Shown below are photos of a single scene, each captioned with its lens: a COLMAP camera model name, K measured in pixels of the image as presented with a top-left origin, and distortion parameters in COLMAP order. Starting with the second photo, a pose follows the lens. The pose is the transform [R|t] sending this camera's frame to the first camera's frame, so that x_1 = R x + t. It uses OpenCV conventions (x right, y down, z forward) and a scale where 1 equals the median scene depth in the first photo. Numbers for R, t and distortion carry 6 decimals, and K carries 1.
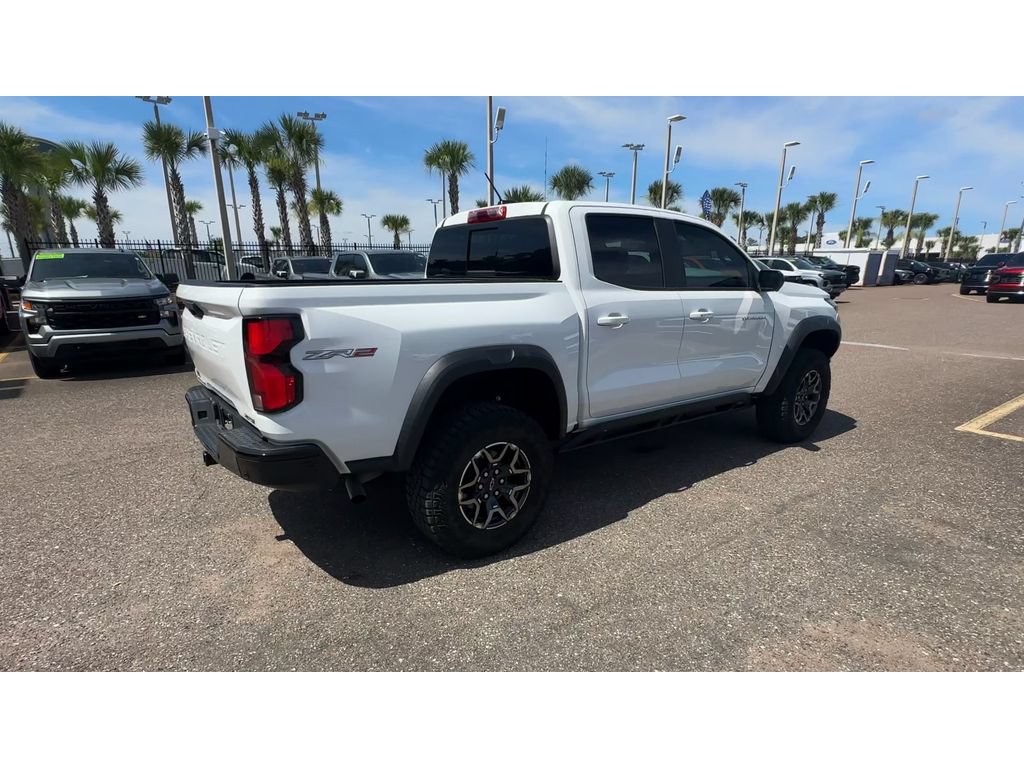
lens RADIAL K [[540.8, 0, 476.4], [0, 540.8, 453.2], [0, 0, 1]] dist [-0.005383, -0.000114]
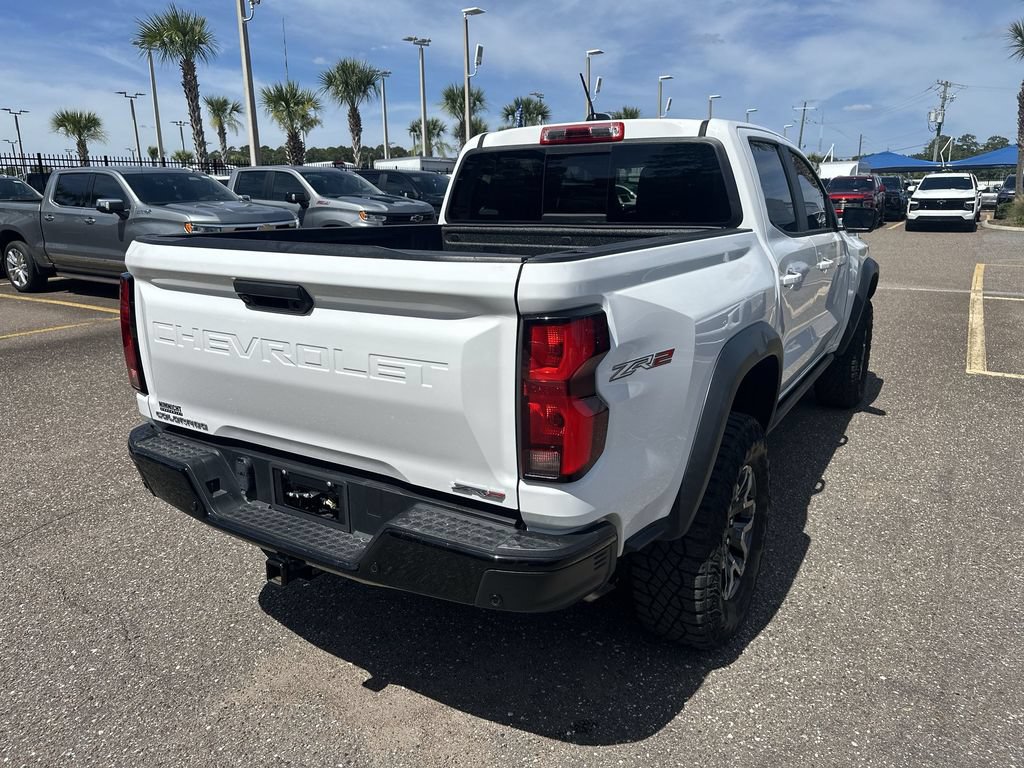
lens RADIAL K [[729.1, 0, 501.0], [0, 729.1, 375.9], [0, 0, 1]] dist [0.028797, -0.035148]
pose [[0.922374, -0.091506, 0.375303, -0.366000], [0.122114, 0.990788, -0.058544, -0.074253], [-0.366489, 0.099829, 0.925051, 0.160835]]
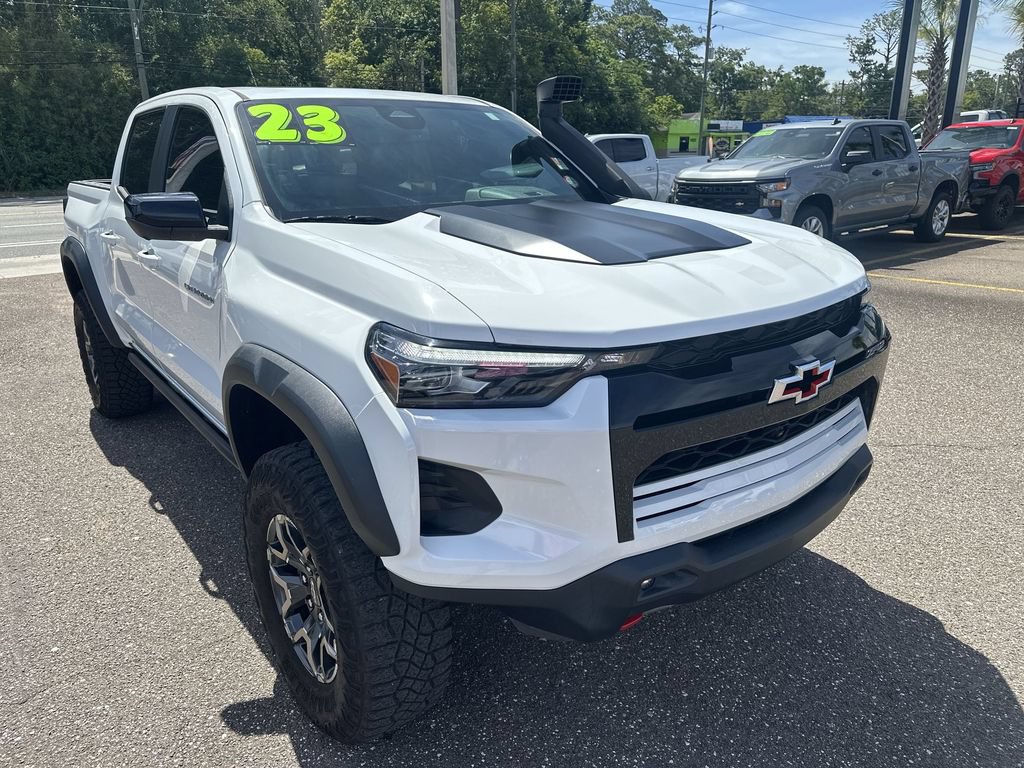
lens RADIAL K [[729.1, 0, 512.3], [0, 729.1, 373.1], [0, 0, 1]] dist [0.028797, -0.035148]
pose [[0.039194, 0.296509, -0.954225, 1.070718], [-0.301197, 0.914049, 0.271653, -0.409144], [0.952756, 0.276763, 0.125133, 1.107451]]
